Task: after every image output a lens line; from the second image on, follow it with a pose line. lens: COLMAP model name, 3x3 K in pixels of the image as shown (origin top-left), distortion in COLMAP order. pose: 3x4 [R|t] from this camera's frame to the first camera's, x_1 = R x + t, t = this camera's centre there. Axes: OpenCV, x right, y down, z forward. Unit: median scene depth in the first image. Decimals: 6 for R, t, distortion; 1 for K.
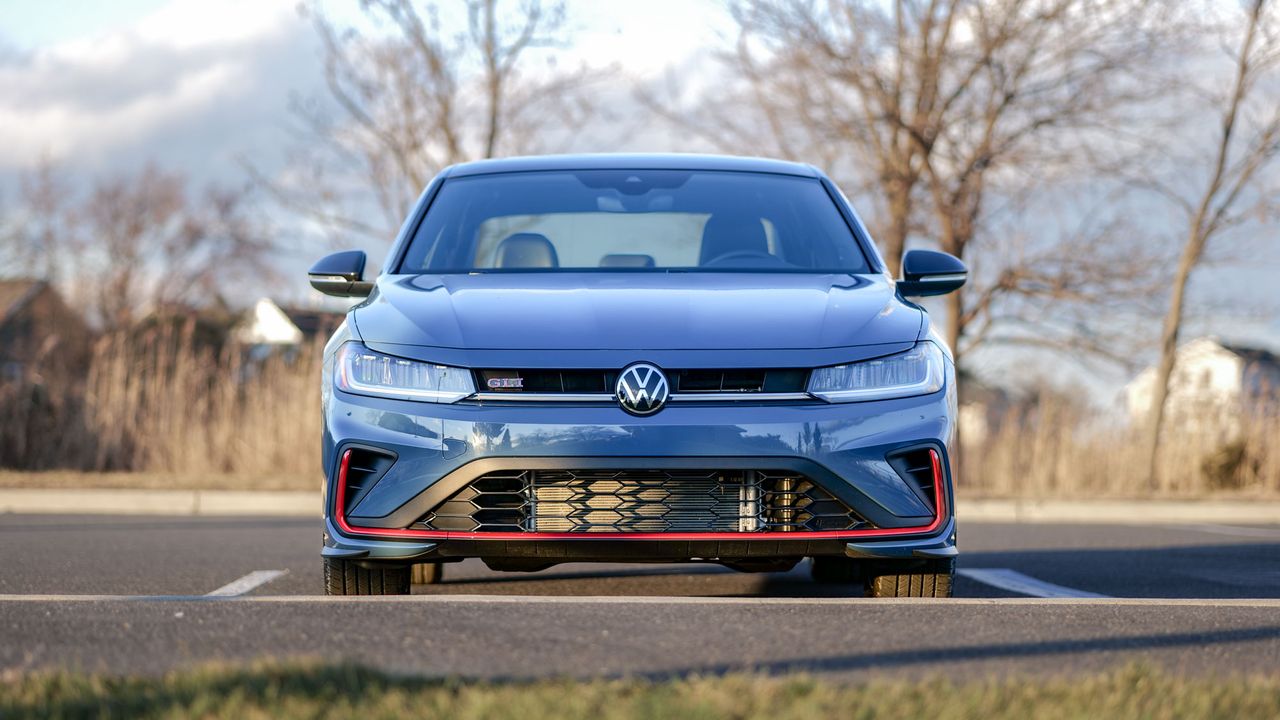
lens RADIAL K [[4044.2, 0, 638.6], [0, 4044.2, 359.9], [0, 0, 1]] dist [0.035829, 0.000000]
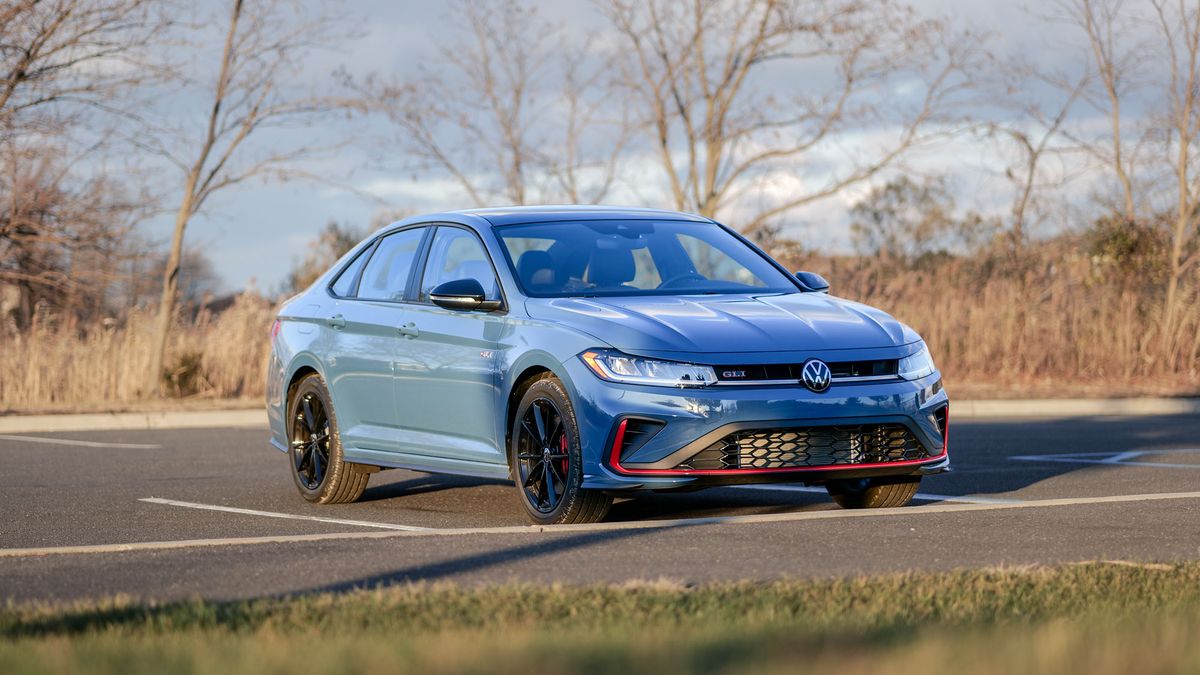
lens RADIAL K [[3791.5, 0, 599.2], [0, 3791.5, 337.6], [0, 0, 1]] dist [0.035829, 0.000000]
pose [[0.894976, -0.025733, 0.445372, -0.732638], [0.013334, 0.999432, 0.030949, -0.054588], [-0.445916, -0.021760, 0.894810, -0.294671]]
